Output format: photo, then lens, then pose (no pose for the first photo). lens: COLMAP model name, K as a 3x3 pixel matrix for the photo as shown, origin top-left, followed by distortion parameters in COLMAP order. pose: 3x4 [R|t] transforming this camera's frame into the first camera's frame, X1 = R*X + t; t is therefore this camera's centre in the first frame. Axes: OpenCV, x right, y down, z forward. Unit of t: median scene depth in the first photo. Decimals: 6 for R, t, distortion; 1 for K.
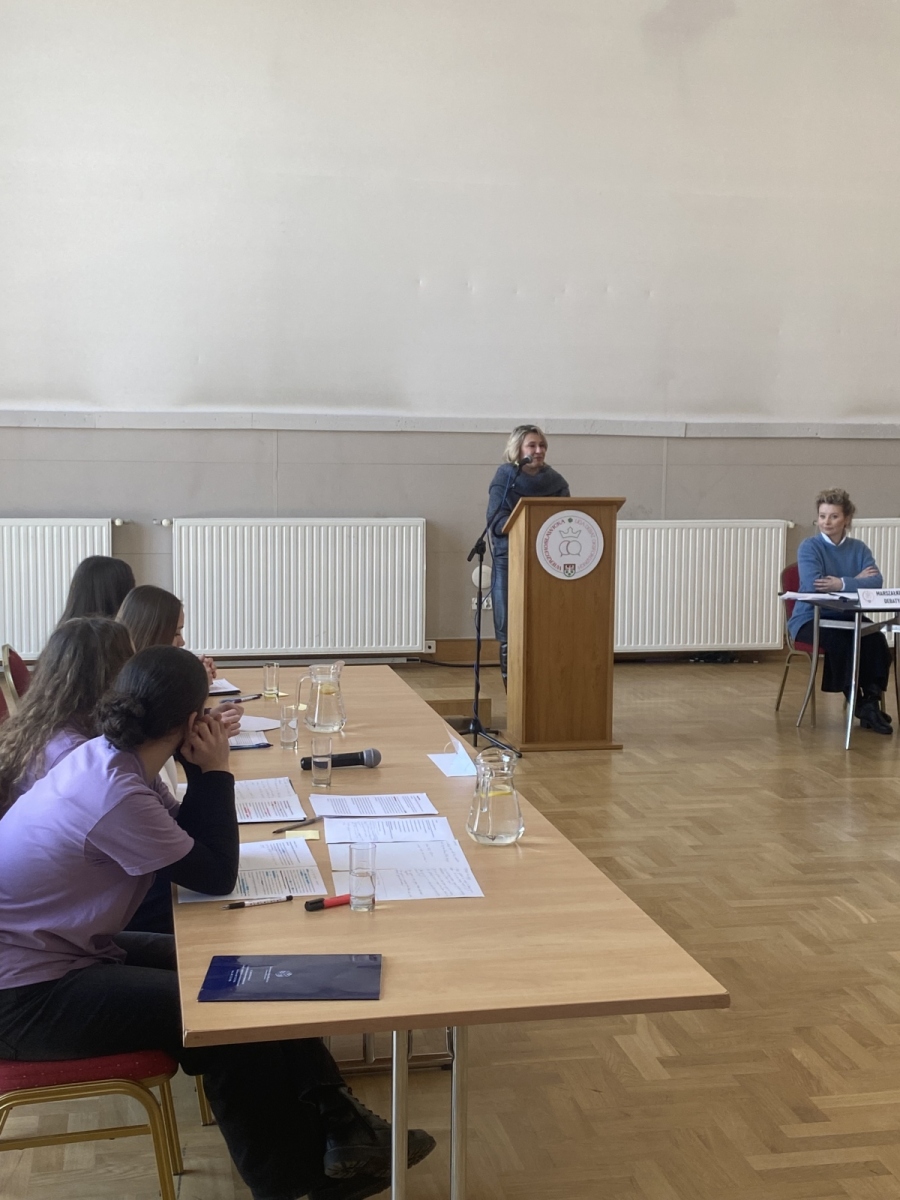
lens RADIAL K [[1578.2, 0, 442.8], [0, 1578.2, 572.5], [0, 0, 1]] dist [0.097299, 0.000000]
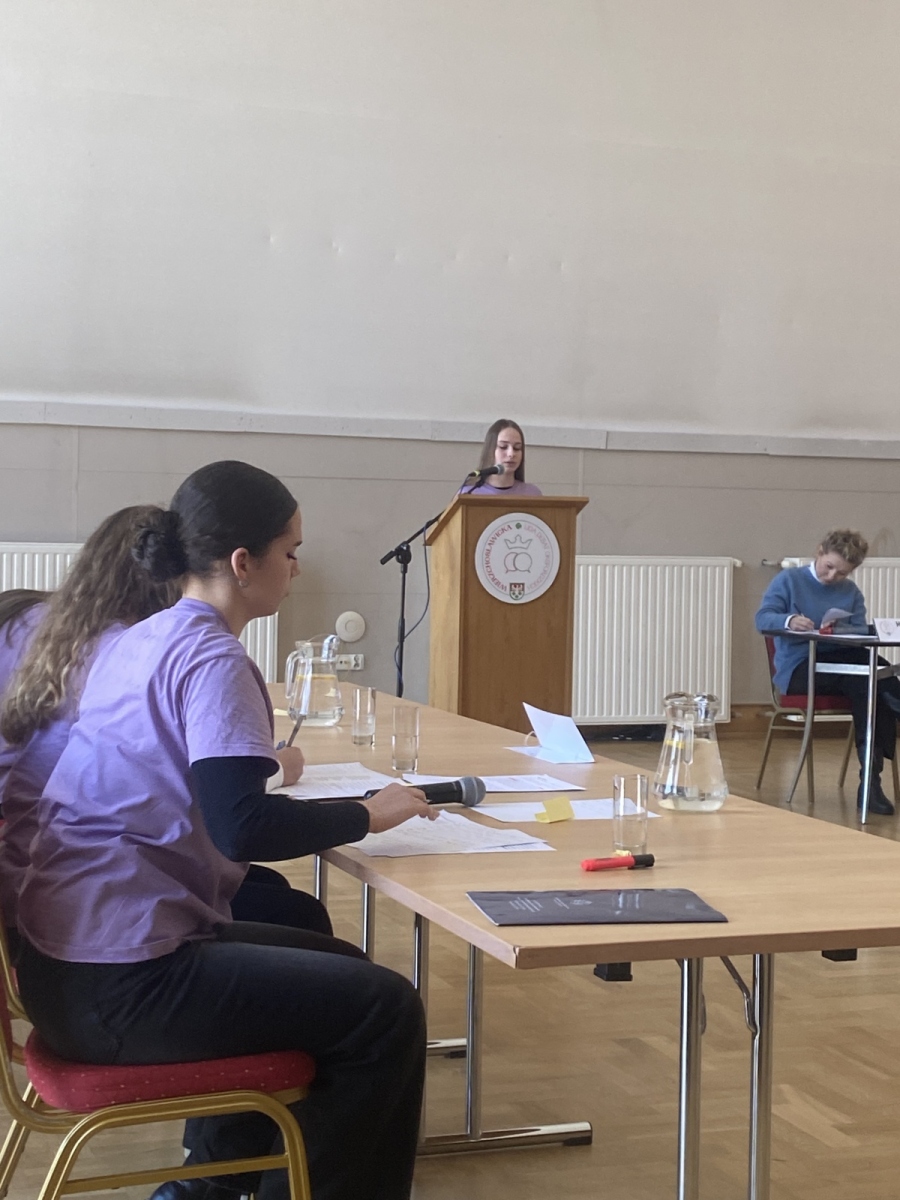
lens RADIAL K [[2087.4, 0, 453.3], [0, 2087.4, 564.5], [0, 0, 1]] dist [0.133992, 0.000000]
pose [[0.988378, 0.007852, 0.151815, -0.104435], [0.002100, 0.997865, -0.065283, 0.051766], [-0.152004, 0.064843, 0.986251, 0.002365]]
